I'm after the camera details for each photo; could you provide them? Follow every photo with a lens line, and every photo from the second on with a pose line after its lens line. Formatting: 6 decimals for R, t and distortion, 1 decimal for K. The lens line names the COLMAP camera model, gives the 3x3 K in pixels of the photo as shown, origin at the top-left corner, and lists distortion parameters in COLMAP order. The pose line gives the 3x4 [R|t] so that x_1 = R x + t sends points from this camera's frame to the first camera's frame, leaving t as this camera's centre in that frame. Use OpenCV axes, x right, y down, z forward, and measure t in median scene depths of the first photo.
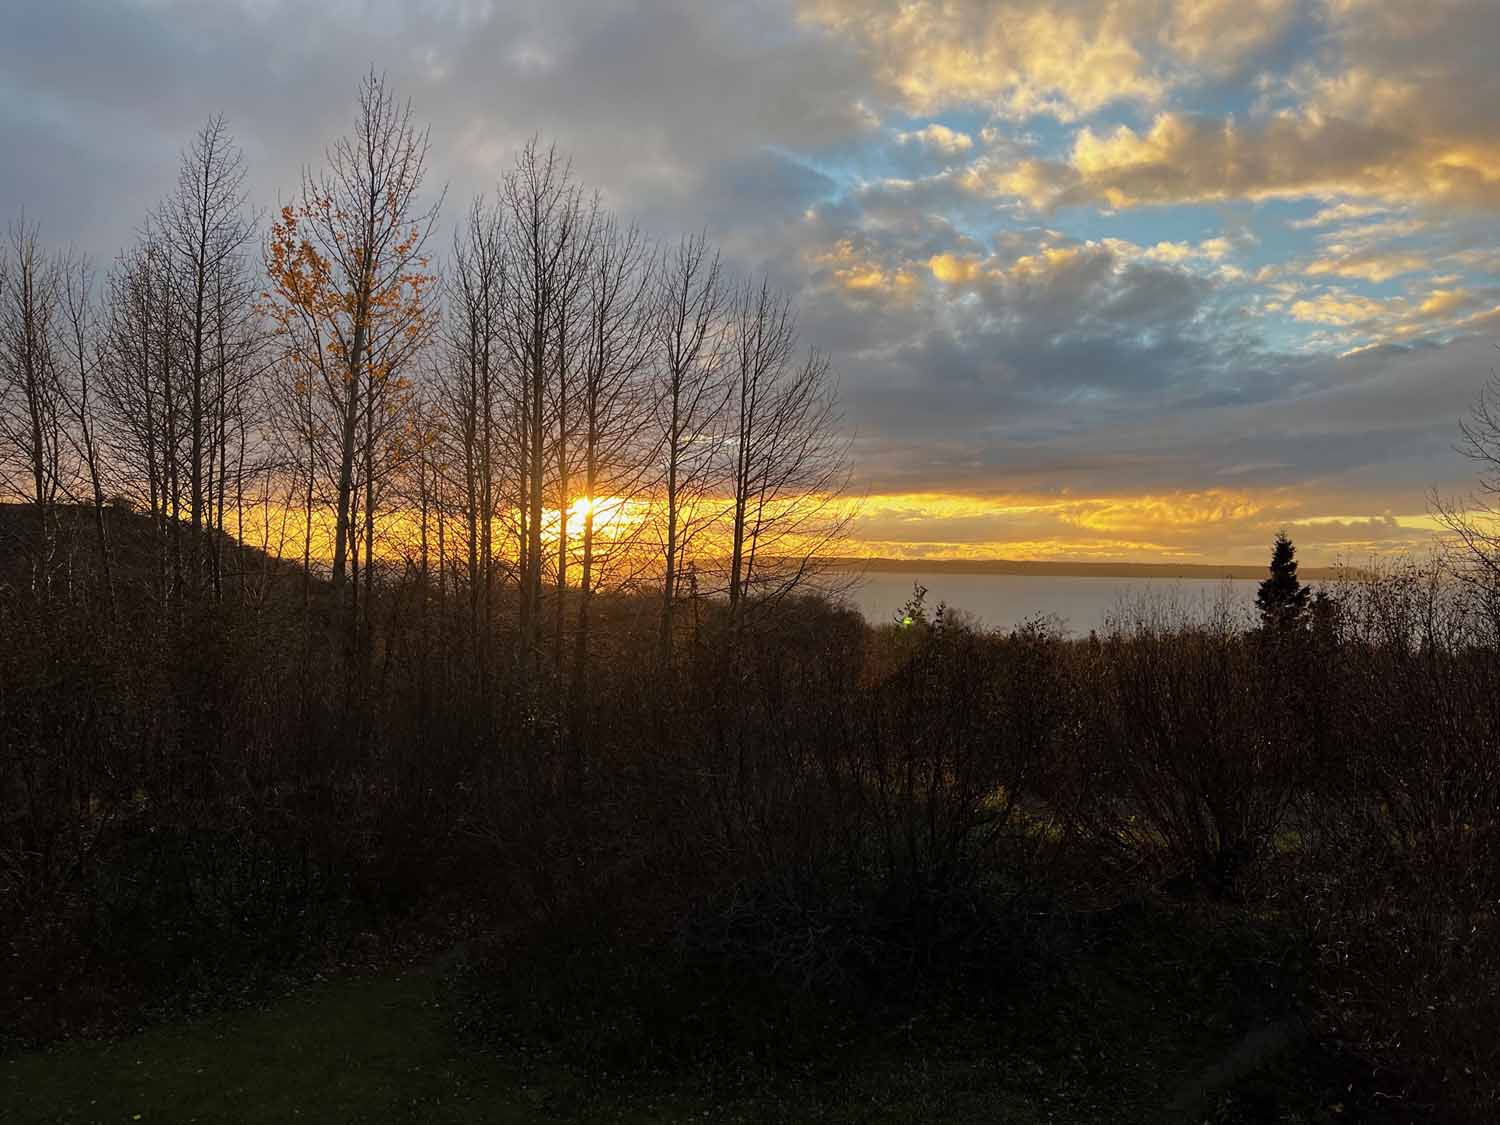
lens RADIAL K [[1109.8, 0, 741.5], [0, 1109.8, 572.0], [0, 0, 1]] dist [0.067941, -0.065404]
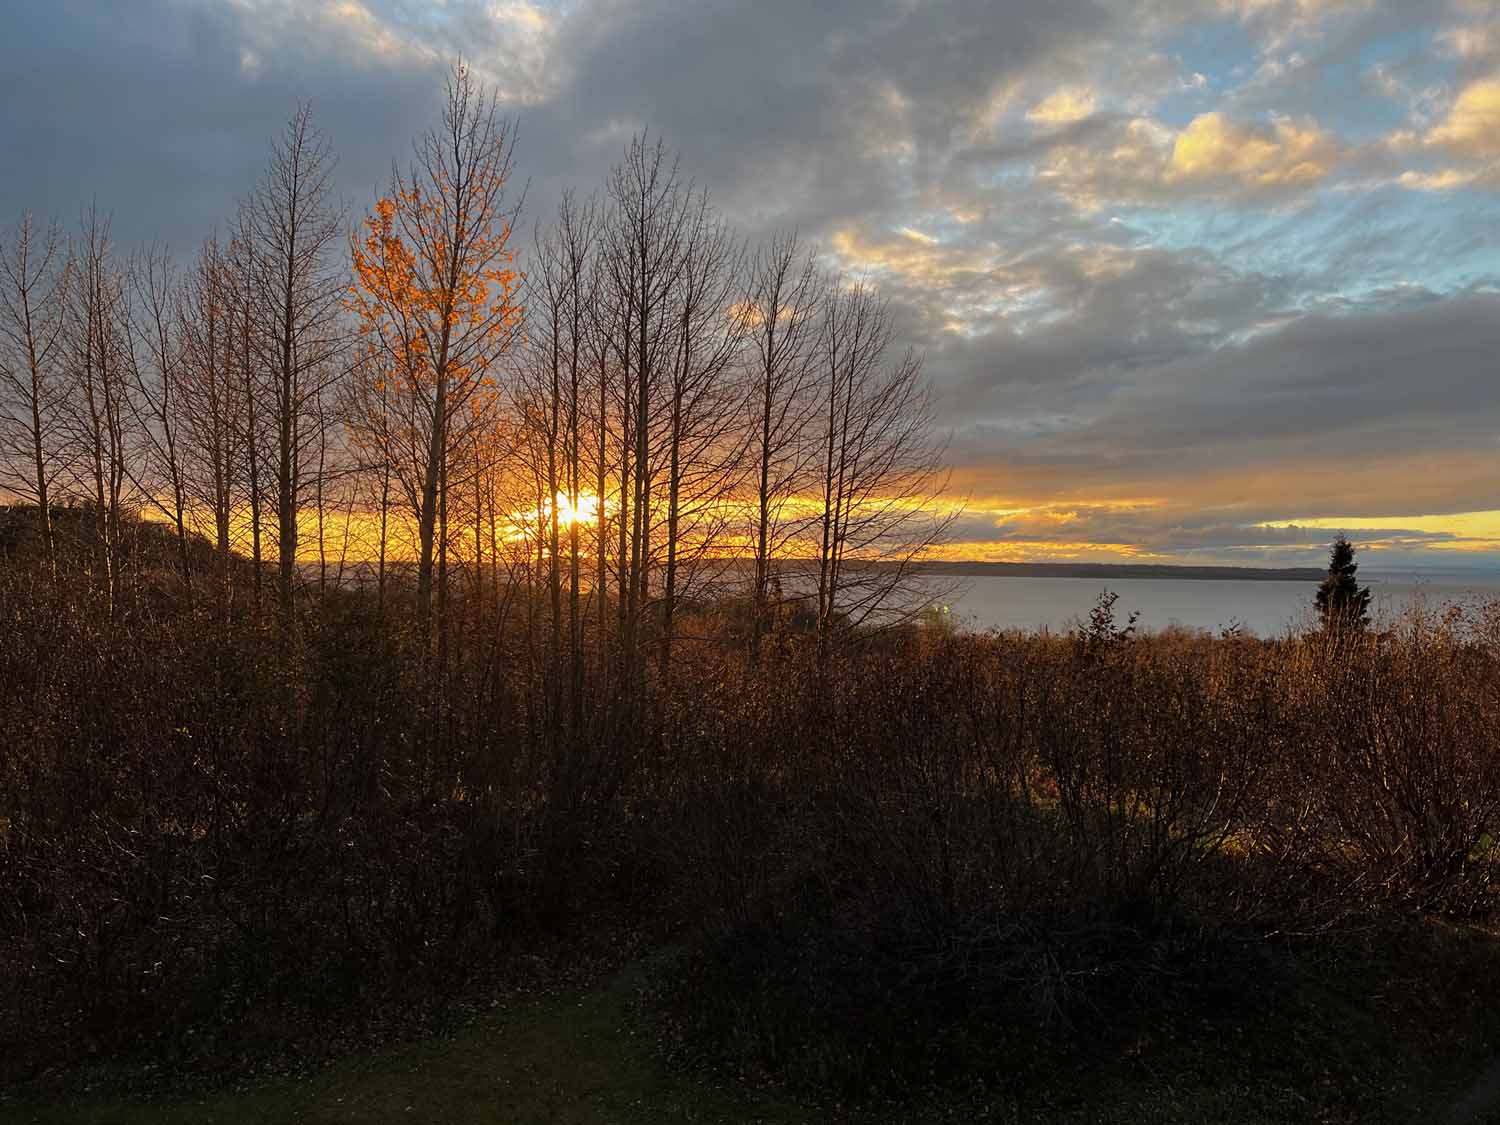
lens RADIAL K [[1109.8, 0, 751.2], [0, 1109.8, 566.6], [0, 0, 1]] dist [0.067941, -0.065404]
pose [[0.999460, -0.001468, 0.032840, -0.111694], [0.001681, 0.999978, -0.006483, -0.001649], [-0.032830, 0.006534, 0.999440, 0.024183]]
